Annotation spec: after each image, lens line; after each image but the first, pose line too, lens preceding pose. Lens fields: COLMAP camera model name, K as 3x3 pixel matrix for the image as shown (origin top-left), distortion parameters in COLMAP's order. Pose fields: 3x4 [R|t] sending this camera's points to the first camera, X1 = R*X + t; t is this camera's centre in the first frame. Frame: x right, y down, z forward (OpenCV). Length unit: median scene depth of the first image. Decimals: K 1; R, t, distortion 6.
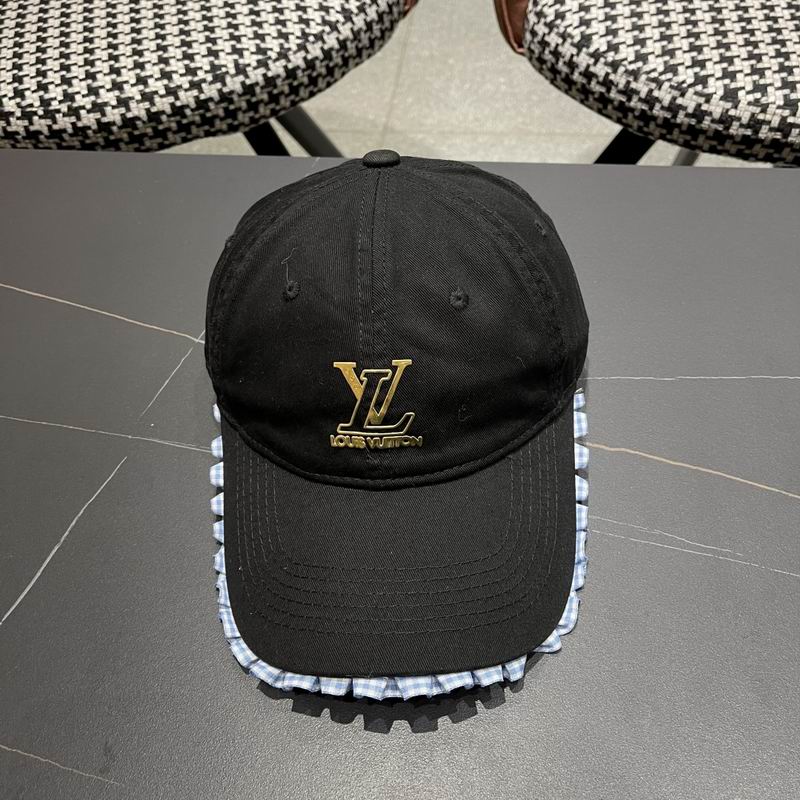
lens RADIAL K [[804.7, 0, 403.6], [0, 804.7, 409.6], [0, 0, 1]] dist [0.016296, 0.000000]
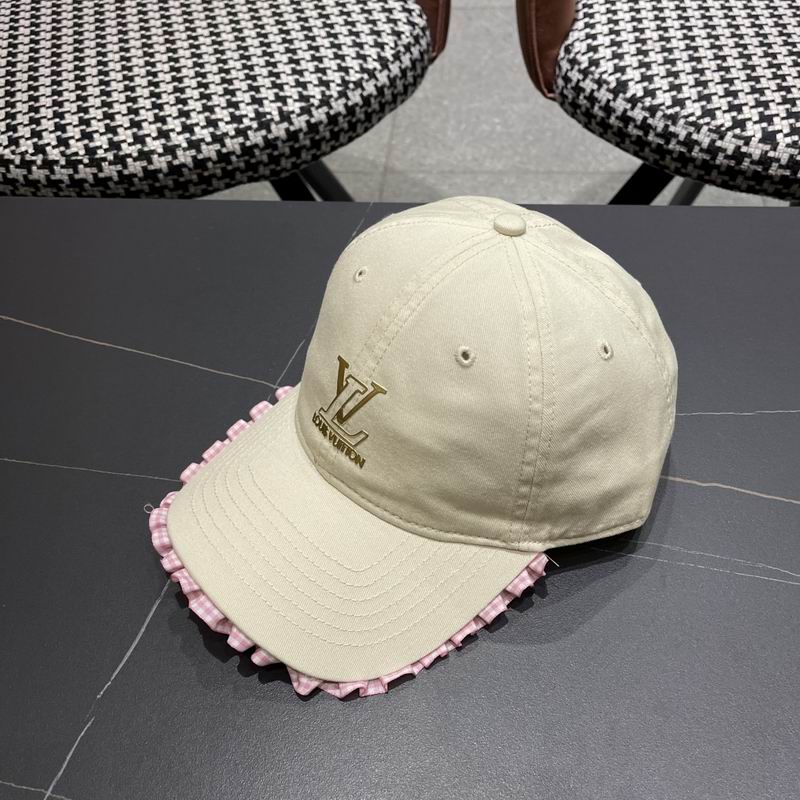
lens RADIAL K [[804.7, 0, 408.2], [0, 804.7, 411.6], [0, 0, 1]] dist [0.016296, 0.000000]
pose [[0.998475, -0.025776, 0.048821, -0.106277], [0.027621, 0.998915, -0.037497, -0.009615], [-0.047801, 0.038788, 0.998103, -0.002272]]
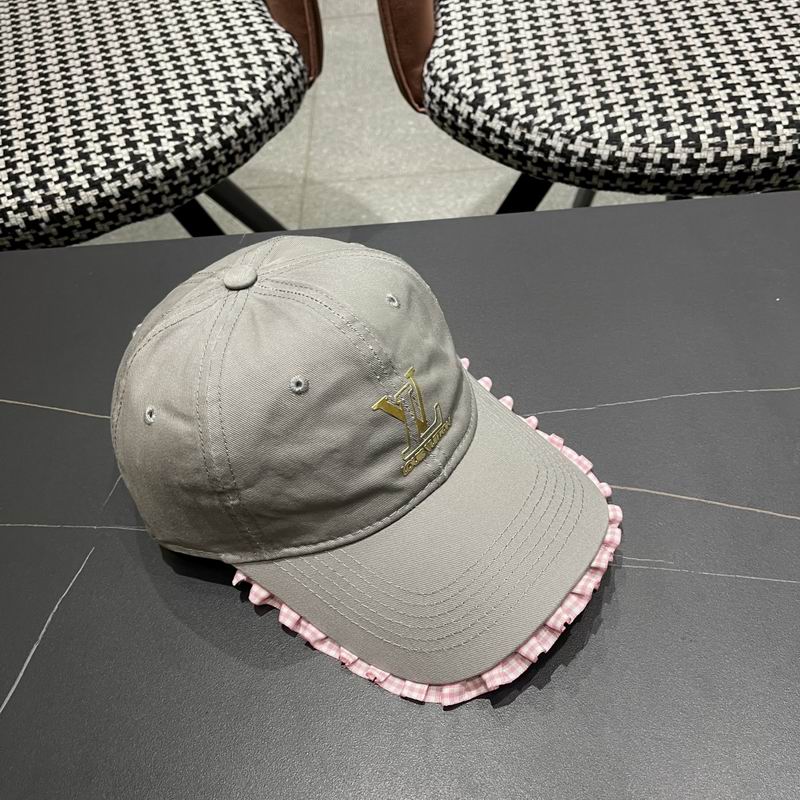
lens RADIAL K [[804.7, 0, 412.5], [0, 804.7, 400.5], [0, 0, 1]] dist [0.016296, 0.000000]
pose [[0.989676, -0.123311, 0.073048, 0.007265], [0.126326, 0.991253, -0.038187, -0.025654], [-0.067700, 0.047021, 0.996597, -0.051934]]
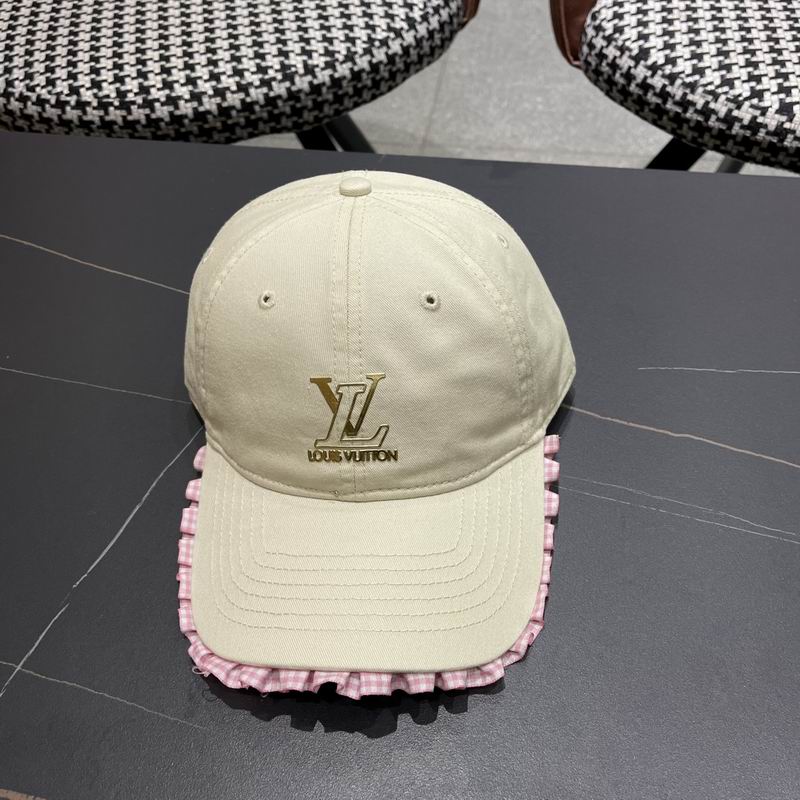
lens RADIAL K [[804.7, 0, 404.2], [0, 804.7, 404.6], [0, 0, 1]] dist [0.016296, 0.000000]
pose [[0.999171, 0.039841, -0.008402, -0.053671], [-0.040092, 0.998679, -0.032142, 0.037610], [0.007110, 0.032452, 0.999448, -0.023321]]
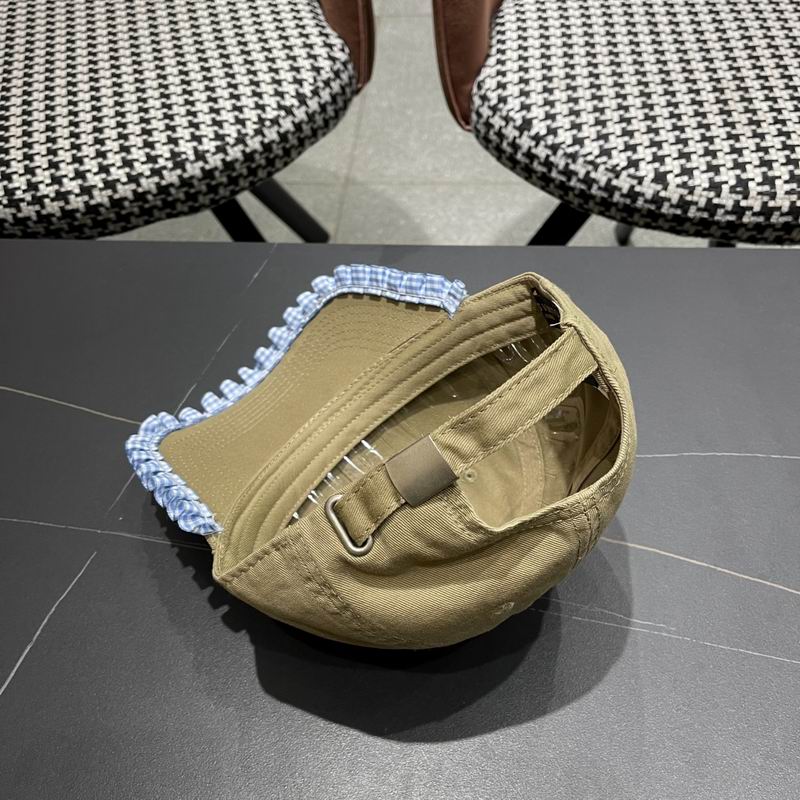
lens RADIAL K [[804.7, 0, 413.5], [0, 804.7, 409.6], [0, 0, 1]] dist [0.016296, 0.000000]
pose [[0.998604, -0.032034, 0.042009, 0.019386], [0.033083, 0.999152, -0.024526, -0.058816], [-0.041188, 0.025882, 0.998816, -0.043977]]
